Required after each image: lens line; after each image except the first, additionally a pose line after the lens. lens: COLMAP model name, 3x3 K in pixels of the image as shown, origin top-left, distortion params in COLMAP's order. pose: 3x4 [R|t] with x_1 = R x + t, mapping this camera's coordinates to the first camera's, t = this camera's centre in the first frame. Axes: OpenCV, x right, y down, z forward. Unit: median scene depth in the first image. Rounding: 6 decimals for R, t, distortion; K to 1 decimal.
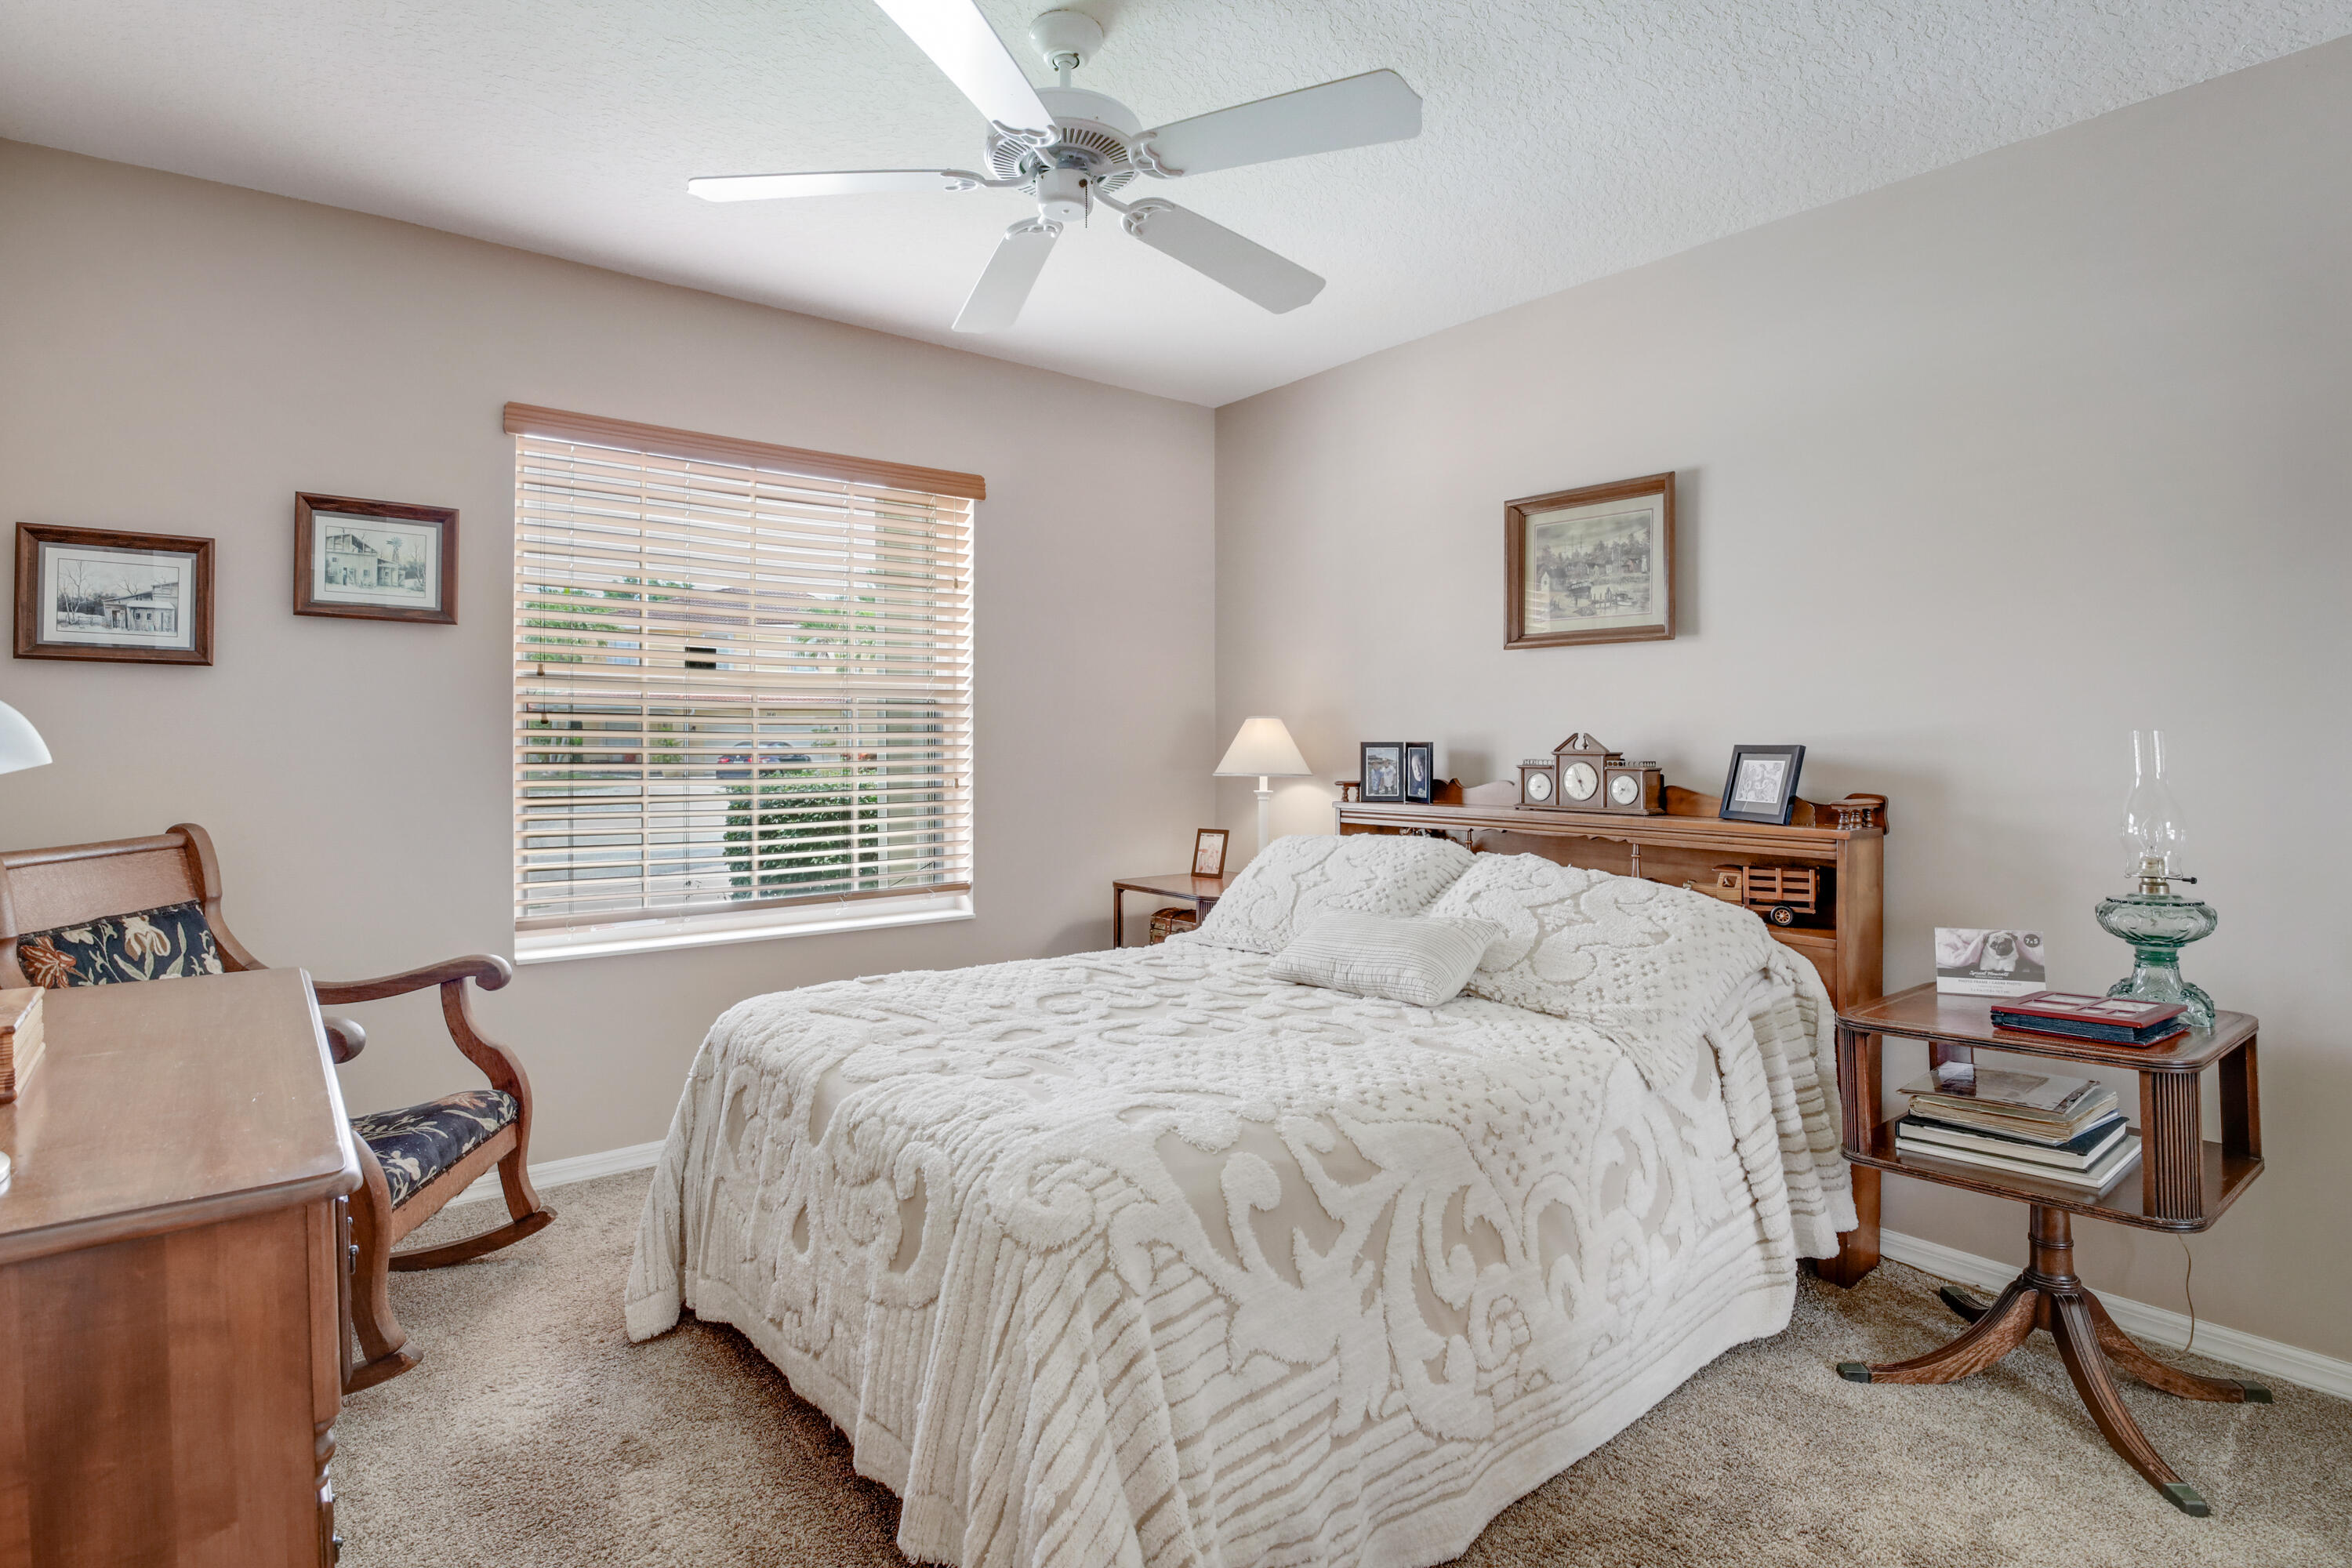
lens RADIAL K [[1175.9, 0, 1137.1], [0, 1175.9, 731.3], [0, 0, 1]] dist [-0.000993, -0.000037]
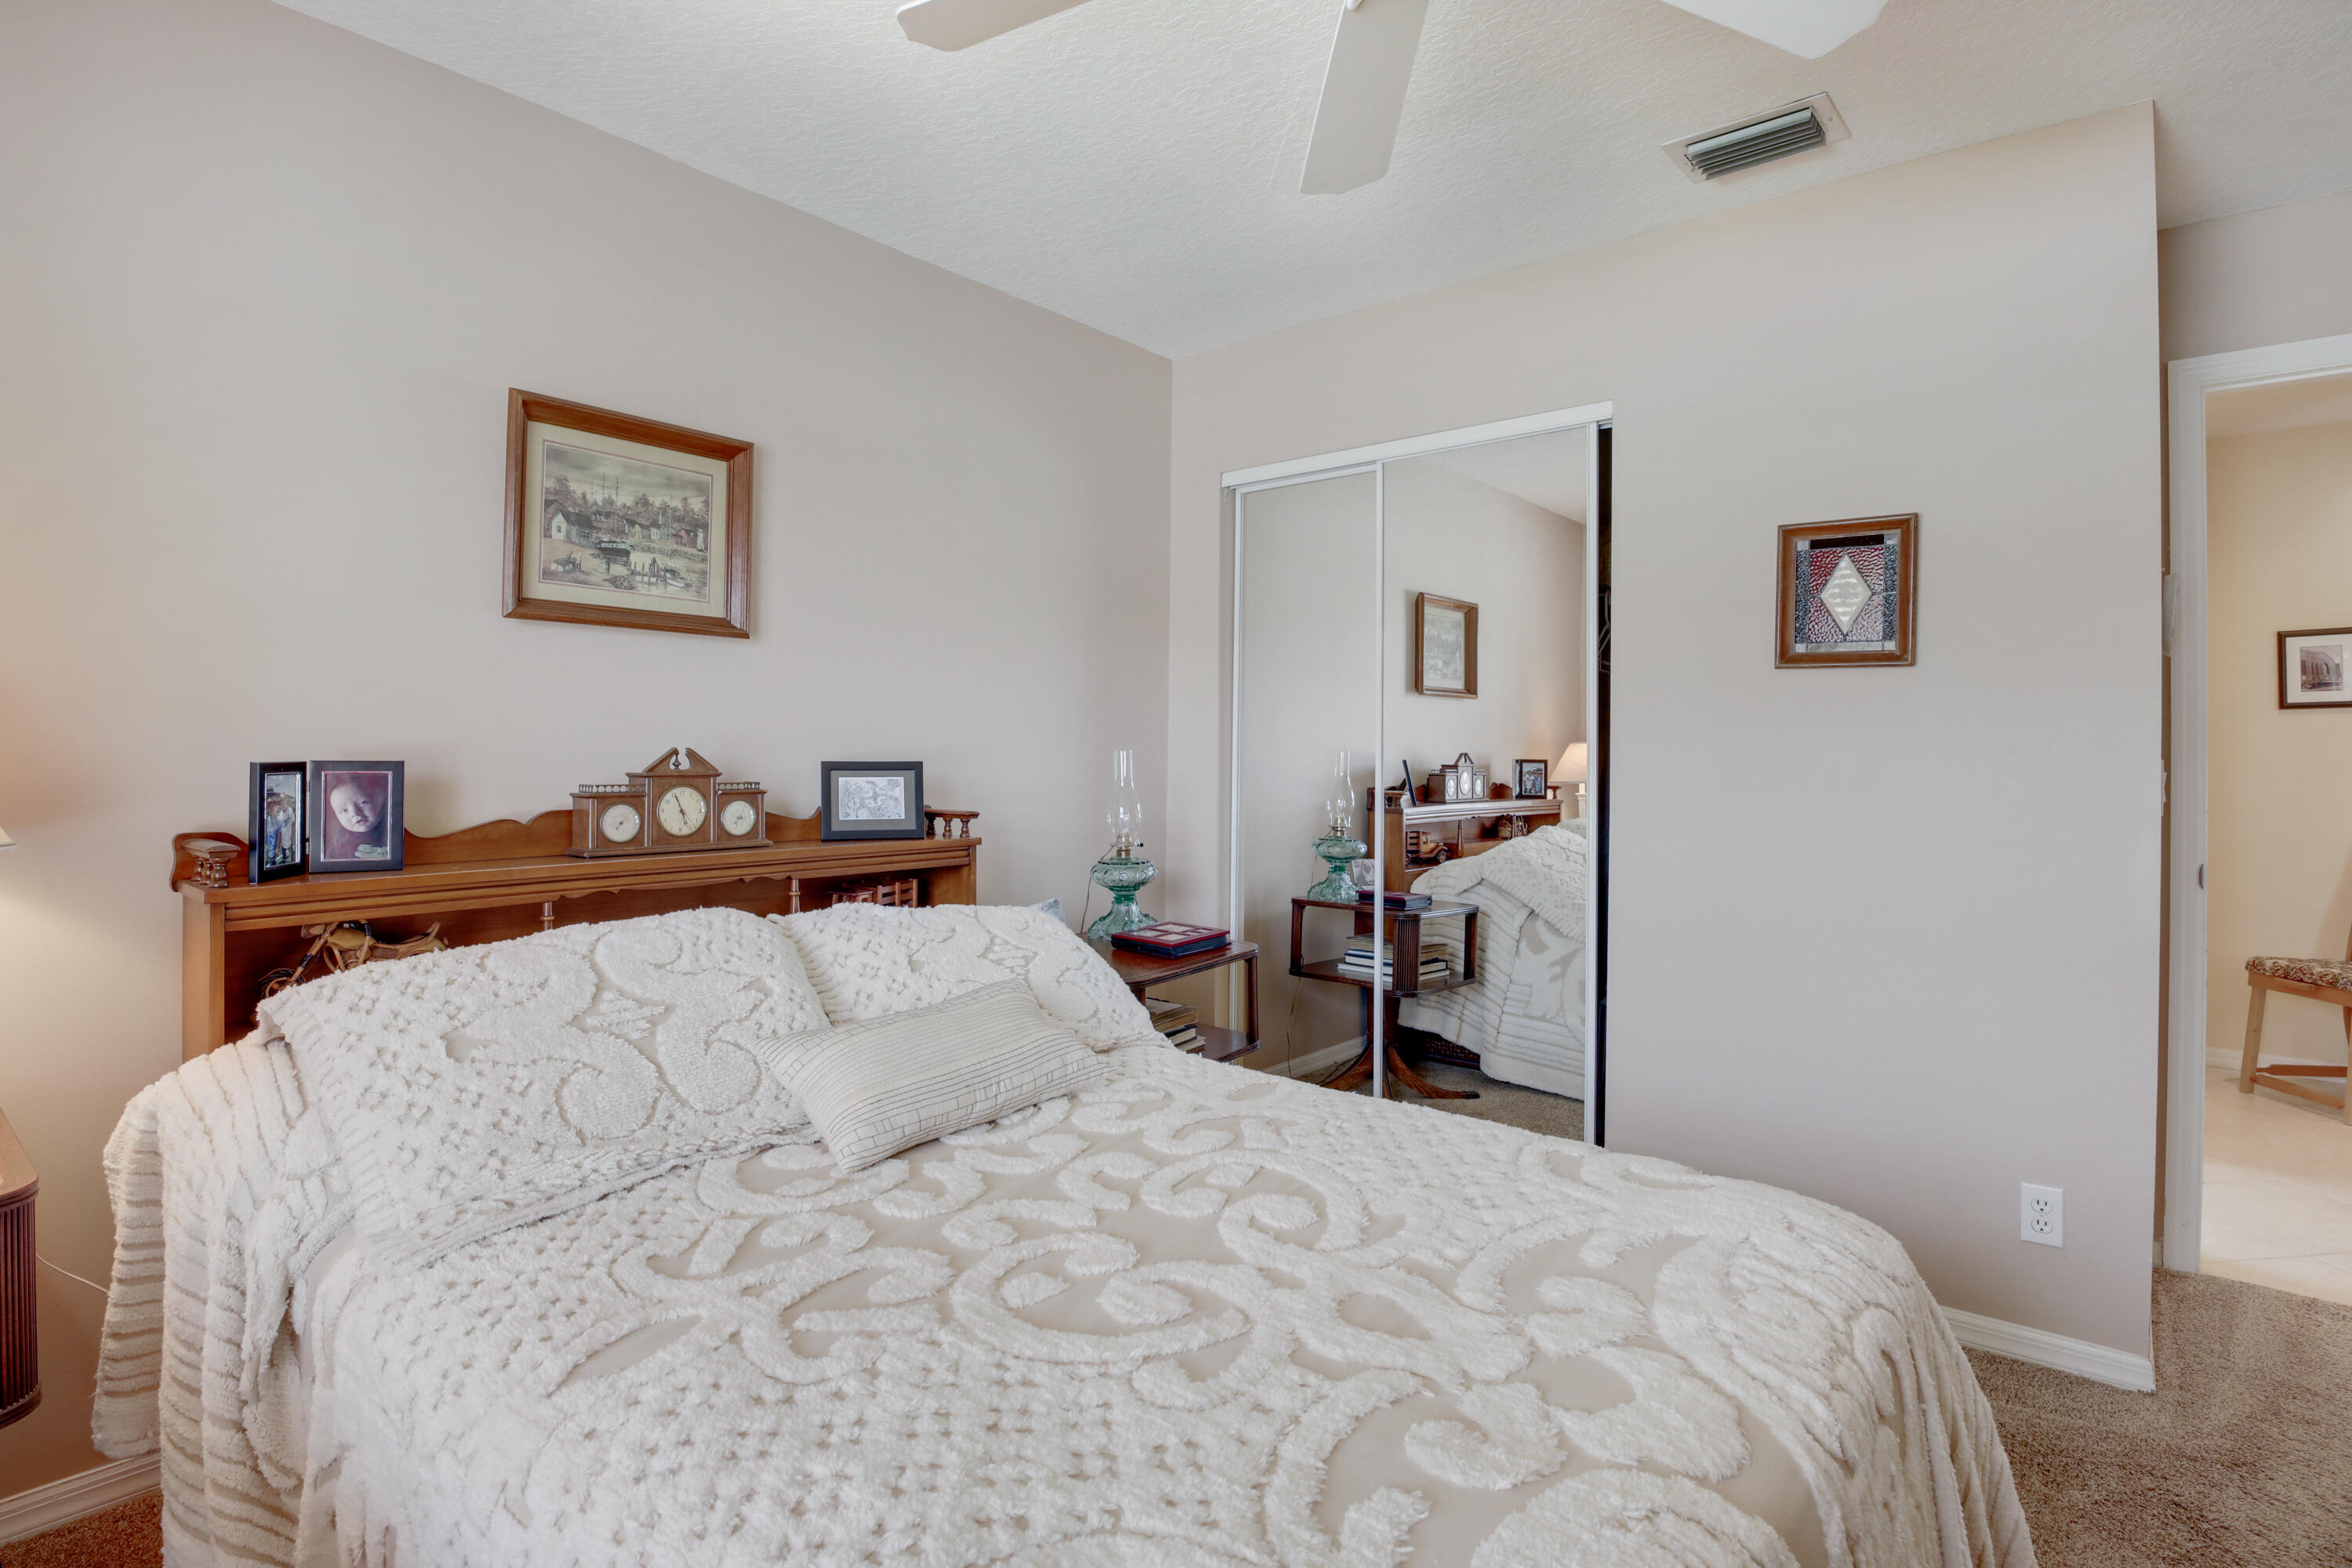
lens RADIAL K [[1175.9, 0, 1137.1], [0, 1175.9, 731.3], [0, 0, 1]] dist [-0.000993, -0.000037]
pose [[-0.201468, -0.002938, 0.979491, -0.424650], [-0.028692, 0.999584, -0.002904, -0.015569], [-0.979075, -0.028689, -0.201469, 0.853560]]
